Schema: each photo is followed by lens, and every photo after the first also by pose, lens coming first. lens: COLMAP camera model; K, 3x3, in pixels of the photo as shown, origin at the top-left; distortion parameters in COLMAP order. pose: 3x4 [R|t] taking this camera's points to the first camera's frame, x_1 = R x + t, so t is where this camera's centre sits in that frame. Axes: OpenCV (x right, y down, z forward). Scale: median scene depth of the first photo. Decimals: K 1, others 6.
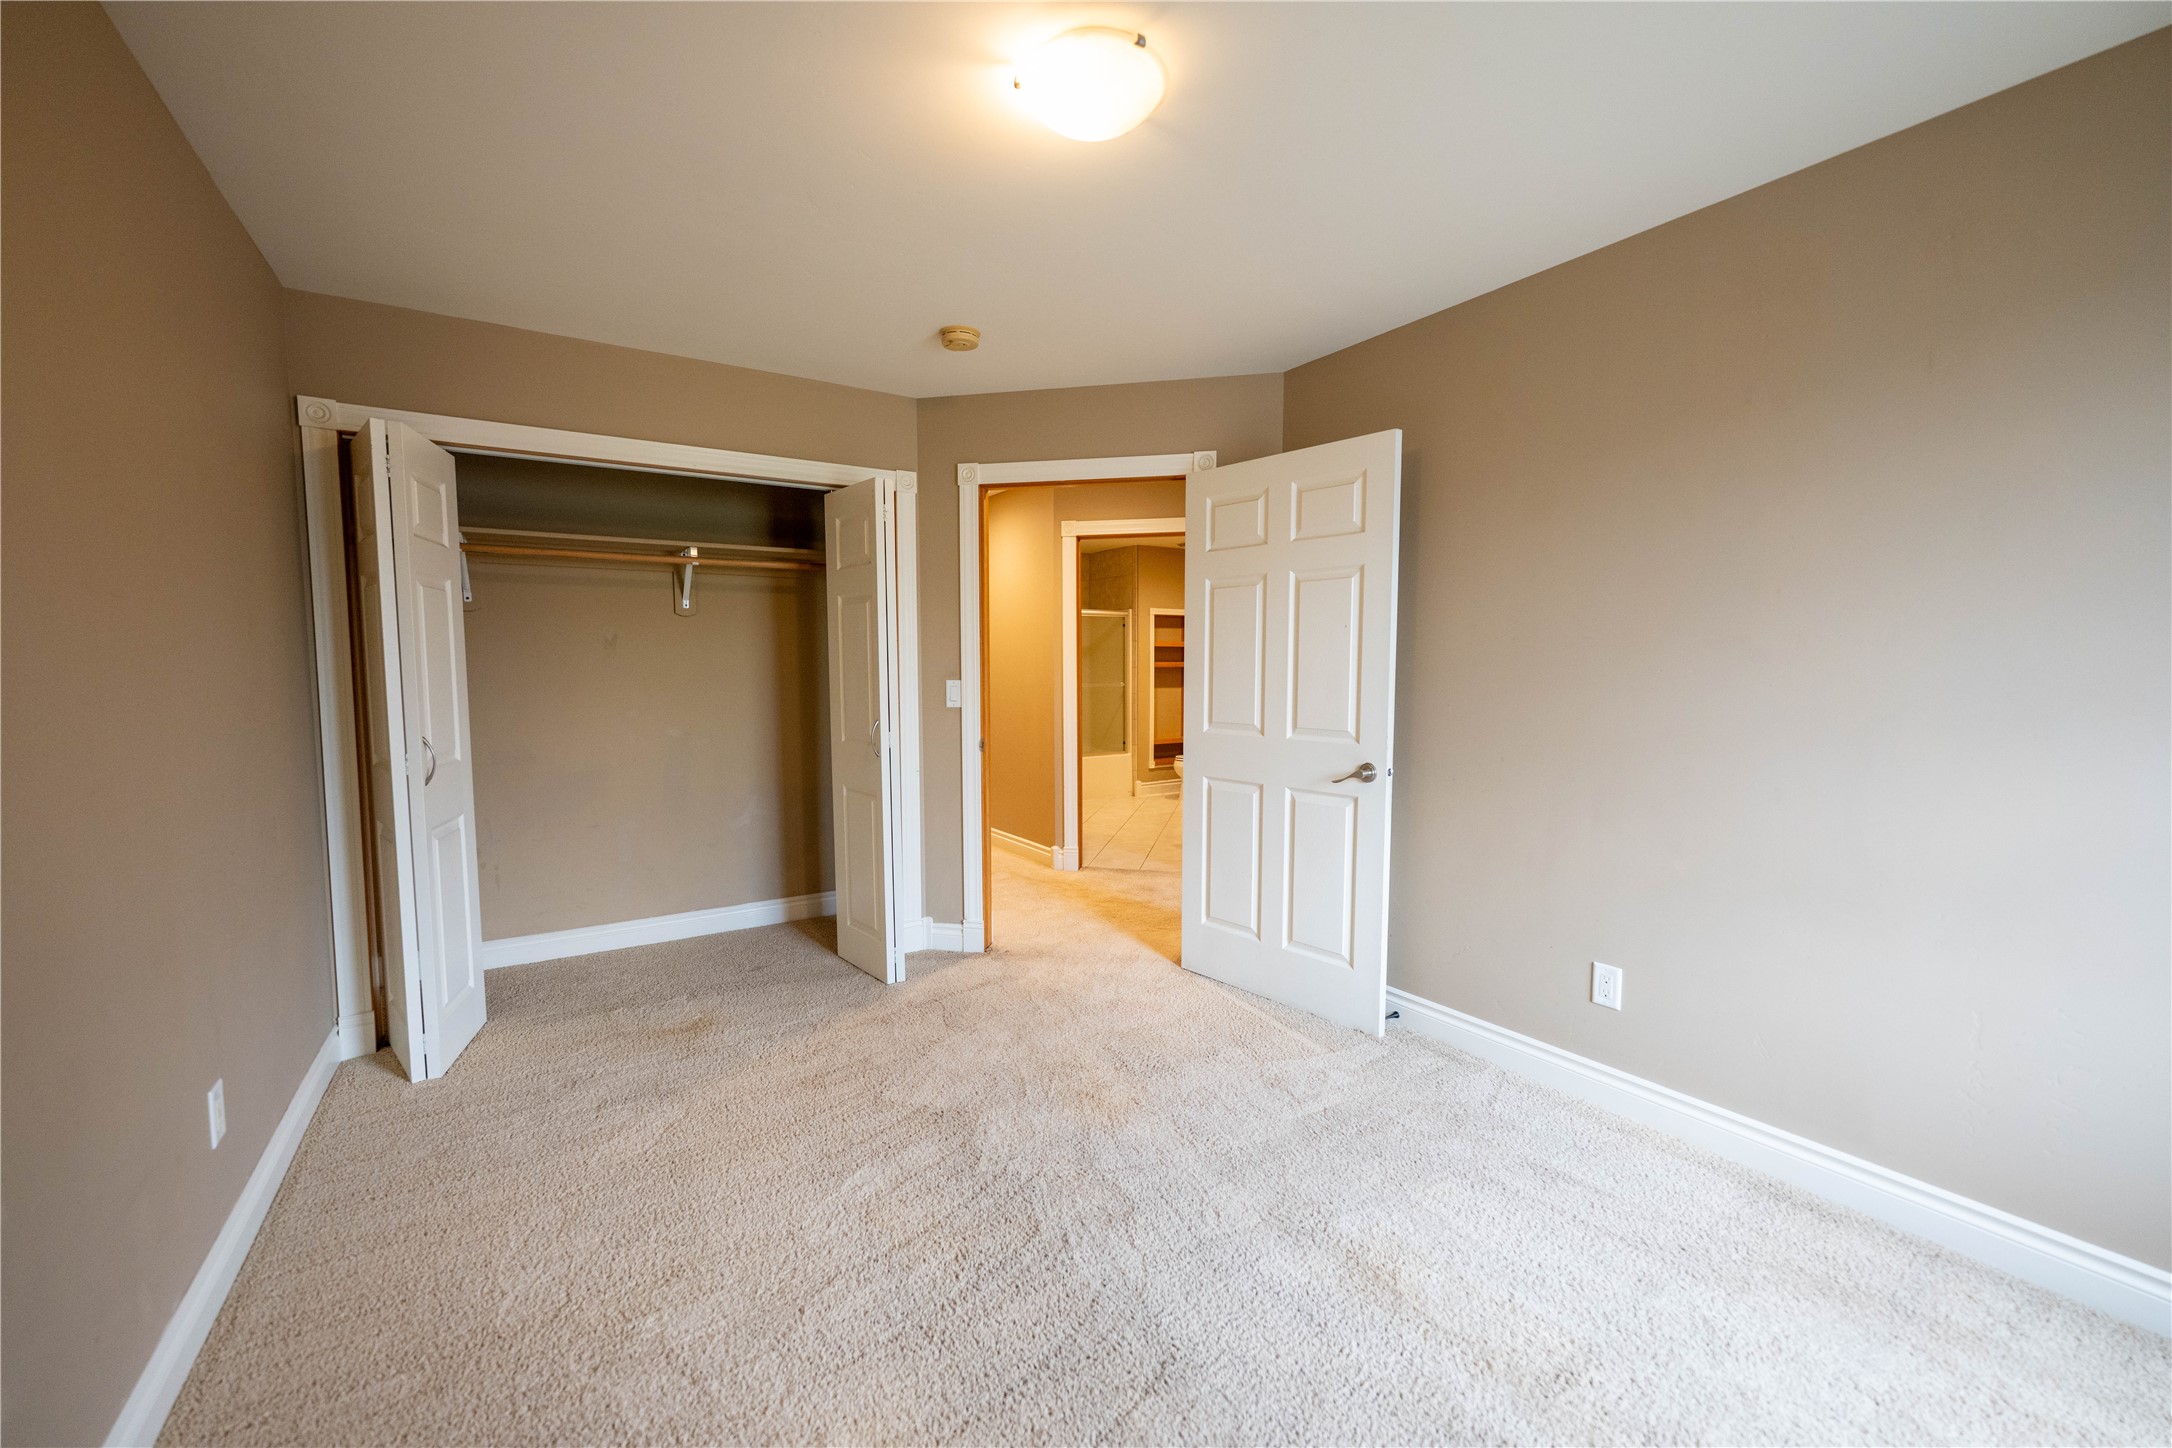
lens RADIAL K [[858.5, 0, 1085.7], [0, 858.5, 731.4], [0, 0, 1]] dist [-0.001287, 0.000191]
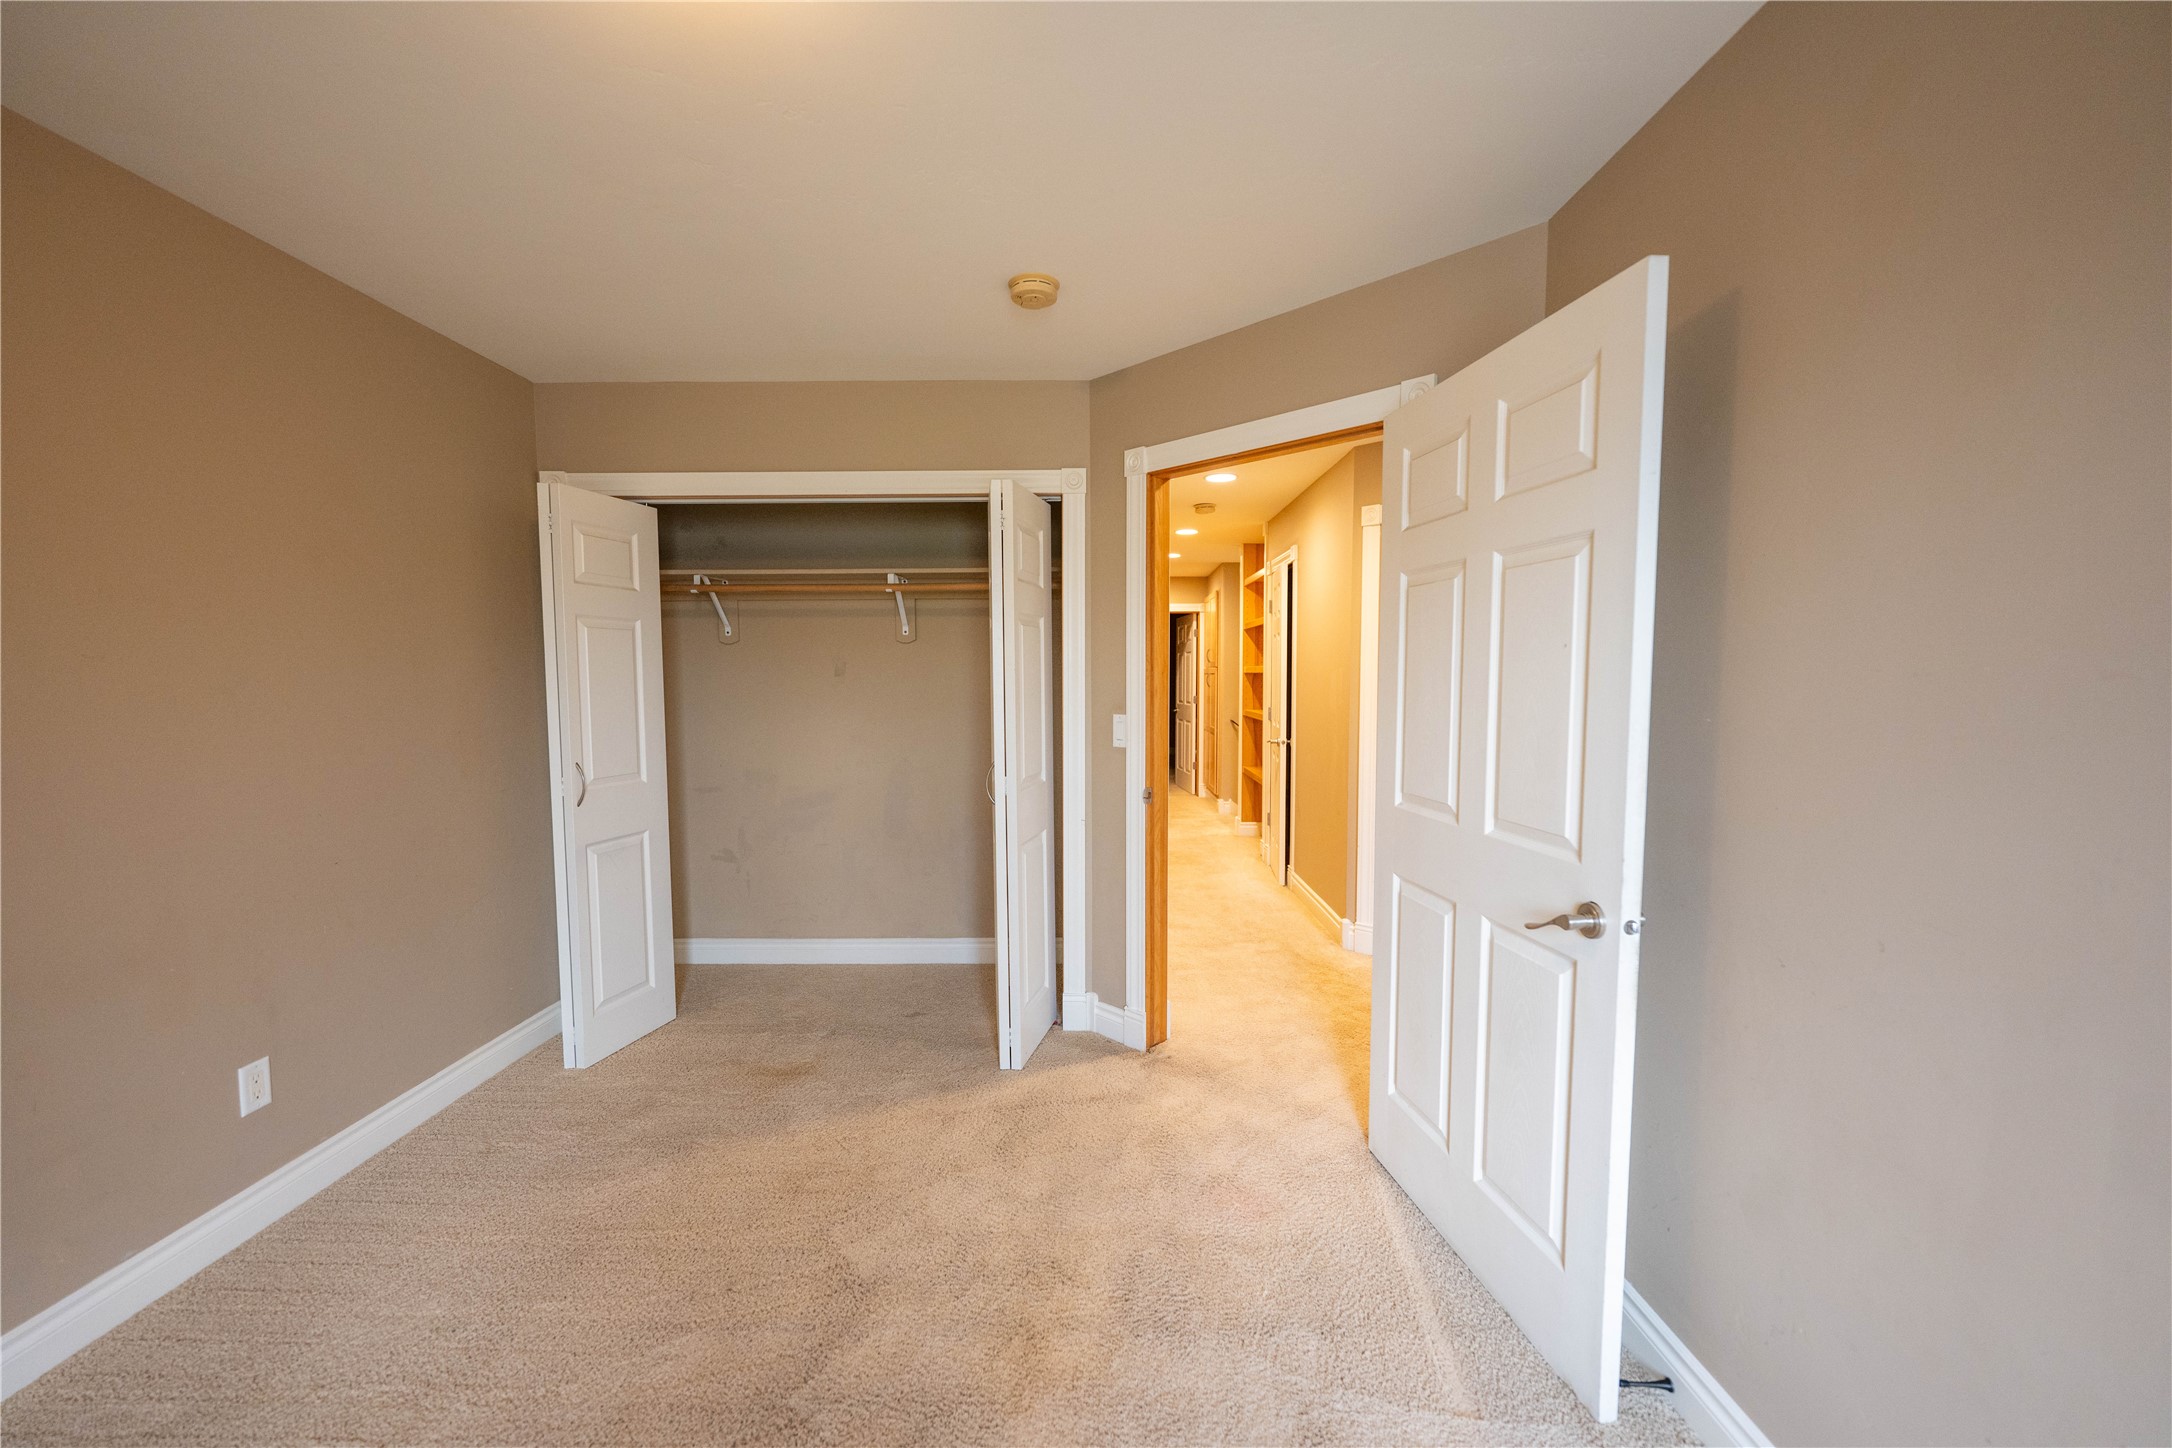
lens RADIAL K [[858.5, 0, 1085.7], [0, 858.5, 731.4], [0, 0, 1]] dist [-0.001287, 0.000191]
pose [[0.836293, 0.035053, -0.547162, 0.299475], [-0.040845, 0.999164, 0.001581, -0.047848], [0.546760, 0.021027, 0.837025, 0.323145]]
